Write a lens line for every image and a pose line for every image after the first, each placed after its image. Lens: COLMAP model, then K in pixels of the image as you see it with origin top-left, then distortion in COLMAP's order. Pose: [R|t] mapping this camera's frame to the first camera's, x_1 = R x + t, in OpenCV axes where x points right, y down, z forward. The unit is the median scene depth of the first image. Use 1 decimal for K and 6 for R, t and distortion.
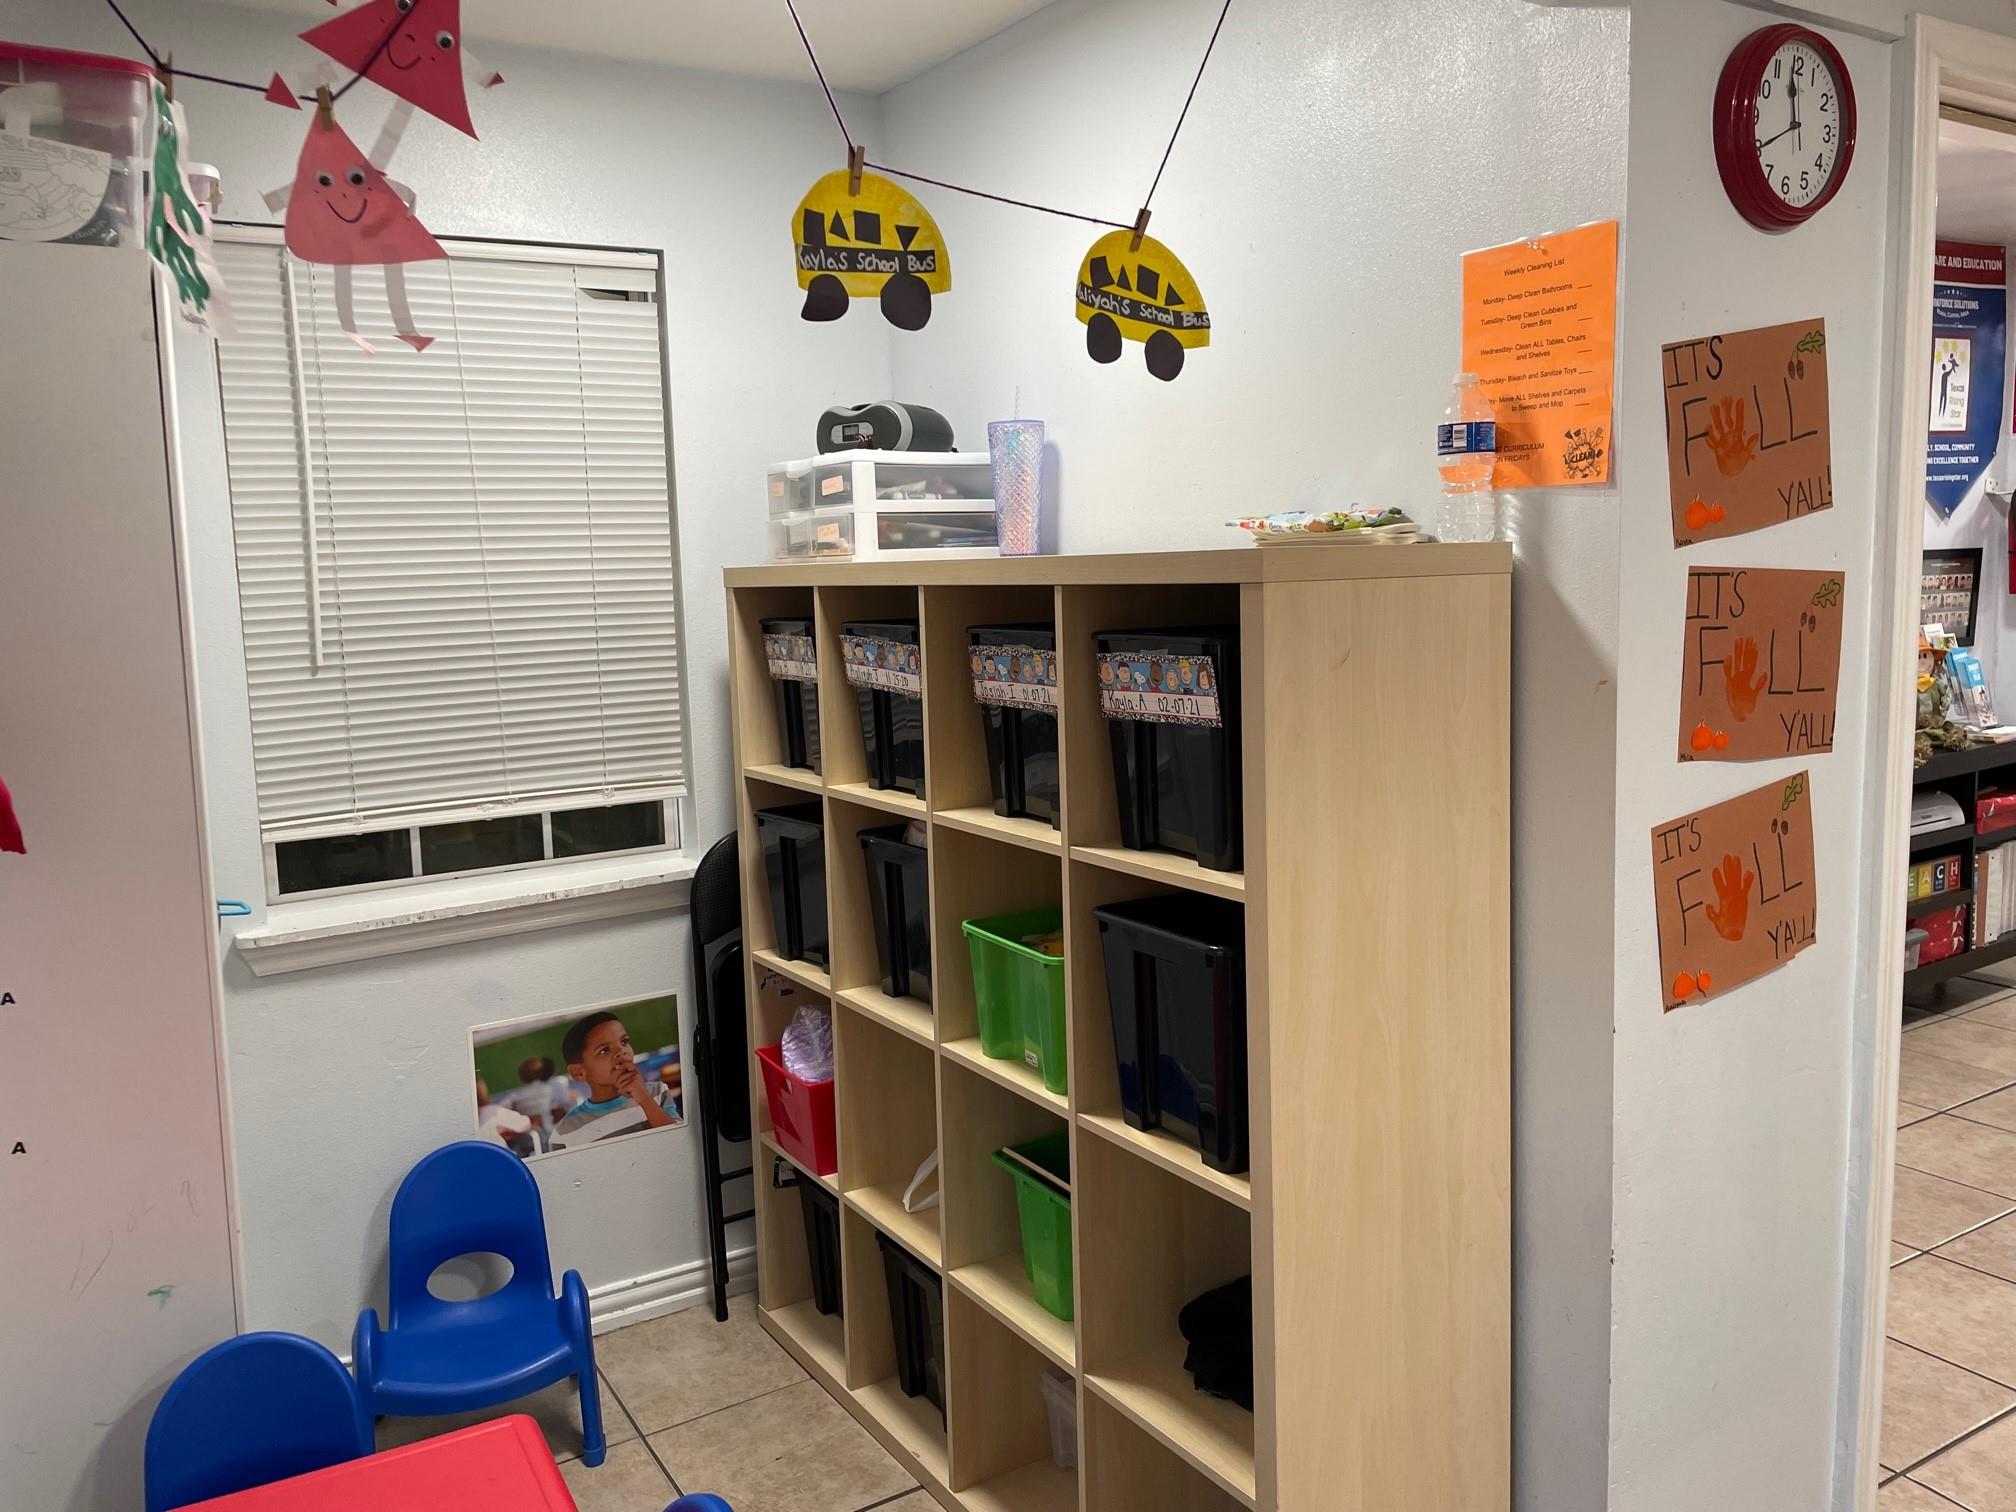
lens RADIAL K [[1504.1, 0, 998.1], [0, 1504.1, 732.1], [0, 0, 1]] dist [0.085543, -0.108283]
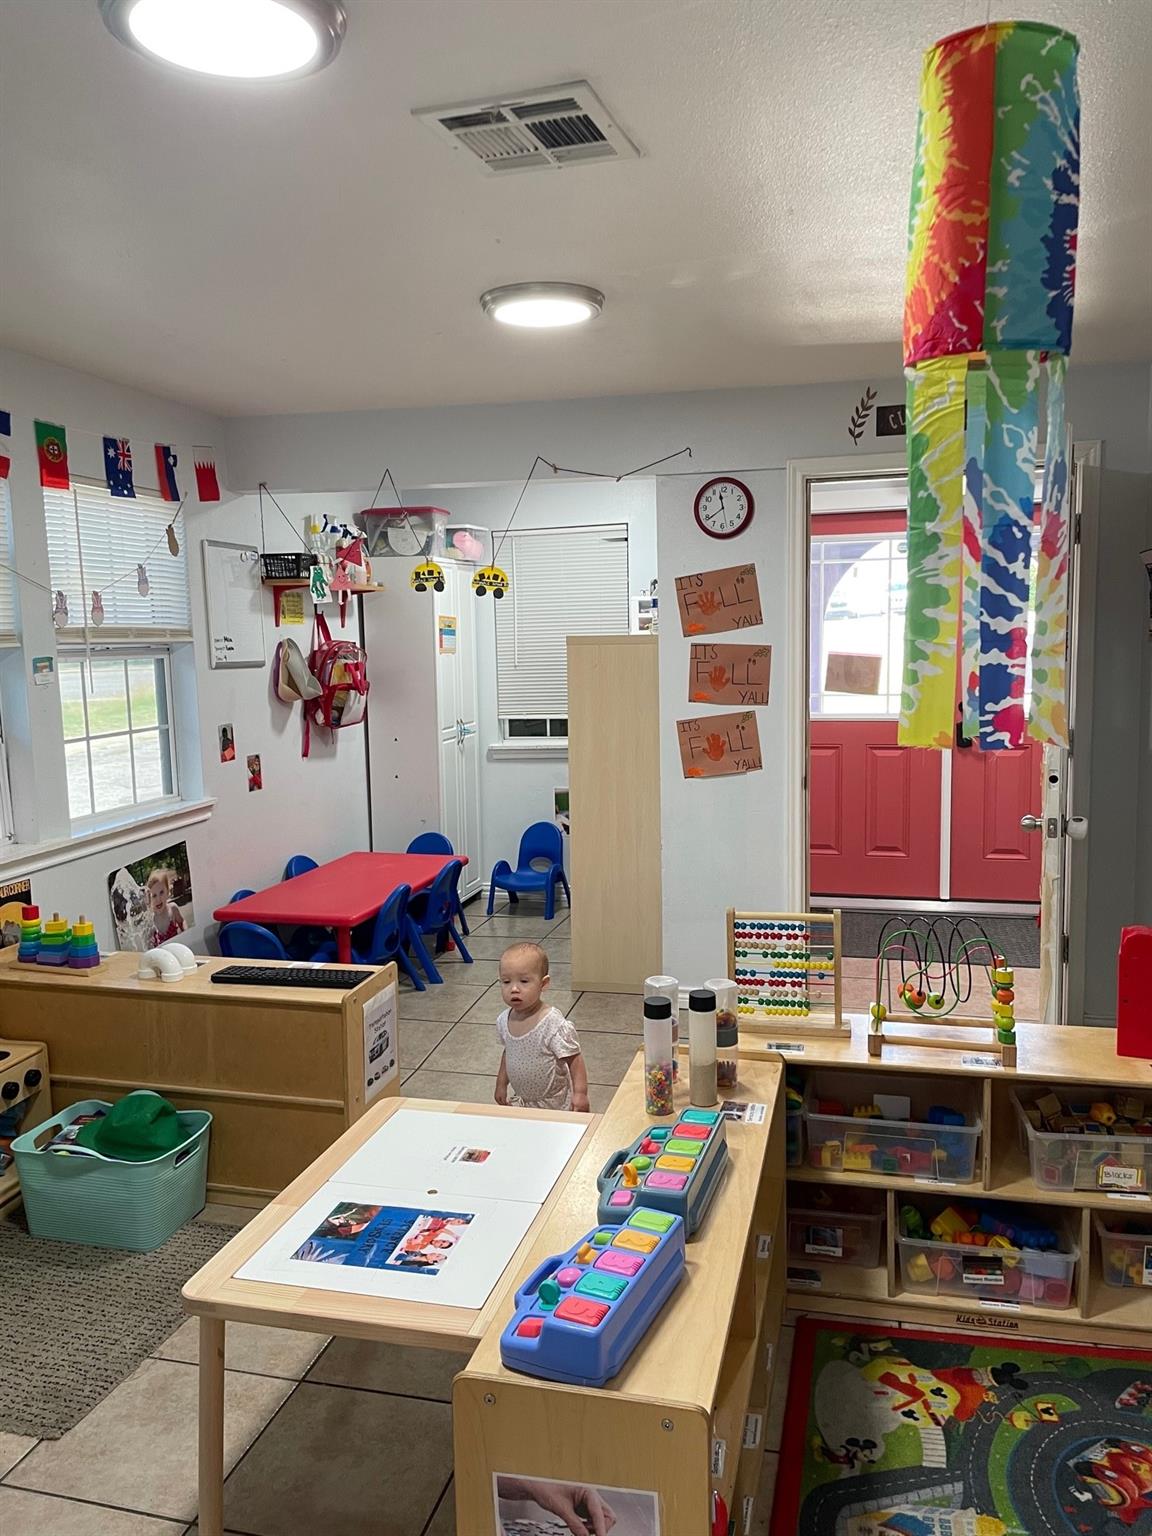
lens RADIAL K [[1146.0, 0, 576.0], [0, 1146.0, 768.0], [0, 0, 1]] dist [0.085543, -0.108283]
pose [[0.722007, 0.098675, -0.684813, 1.957108], [-0.077242, 0.995086, 0.061945, 0.026248], [0.687560, 0.008171, 0.726081, -0.958328]]
